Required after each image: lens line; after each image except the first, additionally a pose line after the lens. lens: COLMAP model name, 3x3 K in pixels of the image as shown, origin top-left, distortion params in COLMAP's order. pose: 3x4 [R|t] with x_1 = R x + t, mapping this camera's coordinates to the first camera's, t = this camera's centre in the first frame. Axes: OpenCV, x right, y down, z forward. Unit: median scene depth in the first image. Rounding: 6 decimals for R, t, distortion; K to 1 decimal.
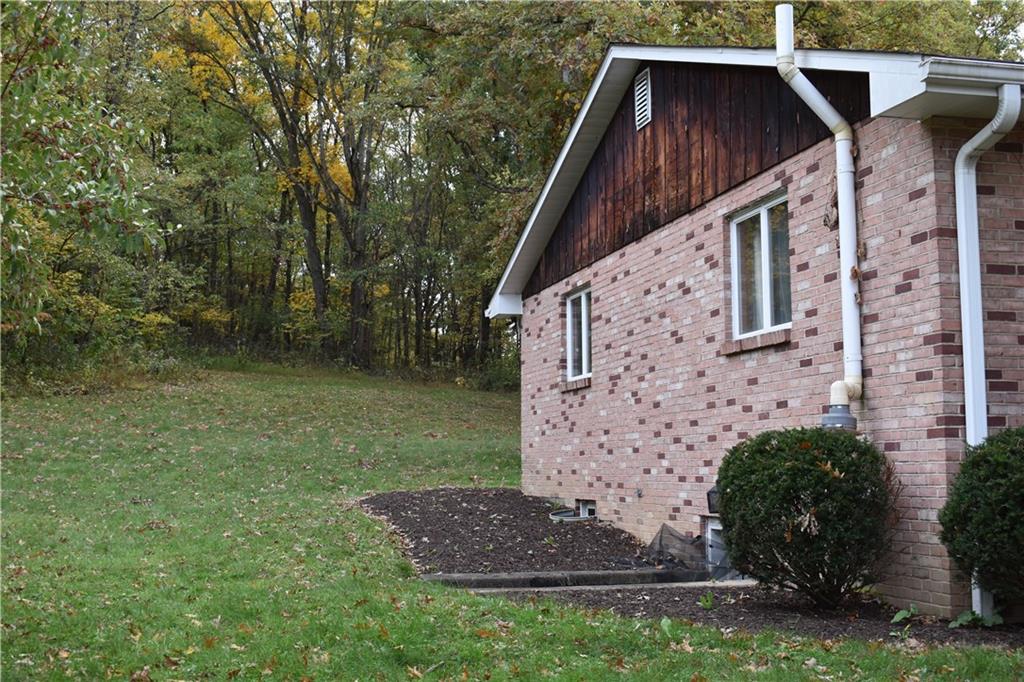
lens RADIAL K [[1317.6, 0, 512.3], [0, 1317.6, 341.2], [0, 0, 1]] dist [-0.042319, 0.000000]
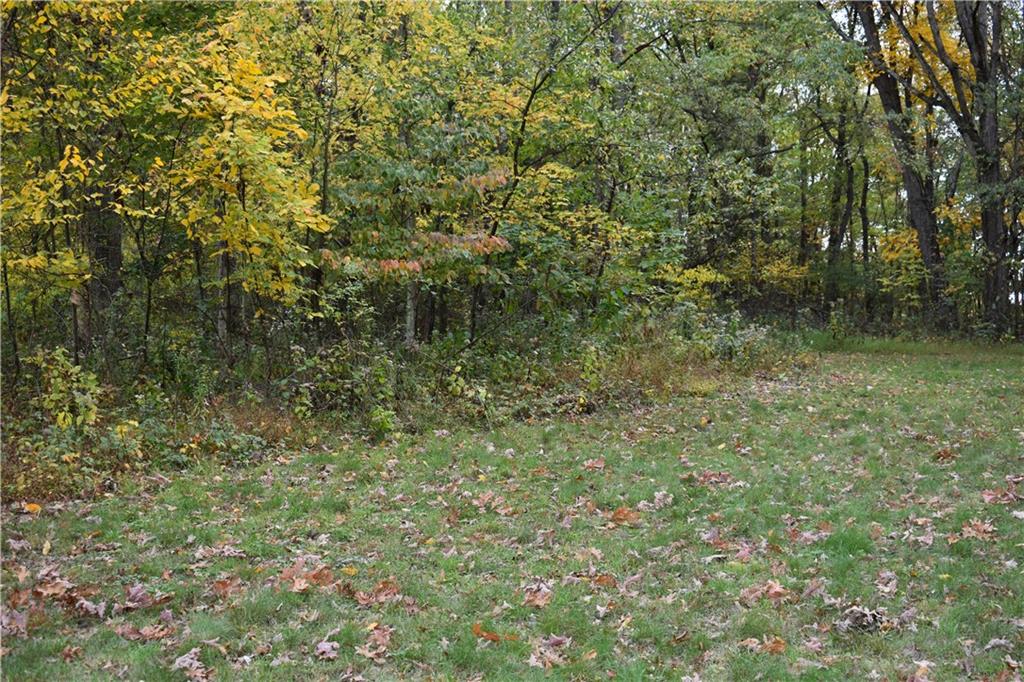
lens RADIAL K [[1317.6, 0, 517.5], [0, 1317.6, 336.9], [0, 0, 1]] dist [-0.042319, 0.000000]
pose [[0.926001, -0.055997, -0.373344, -0.162758], [0.058429, 0.998280, -0.004807, 0.014537], [0.372971, -0.017363, 0.927680, 0.521910]]
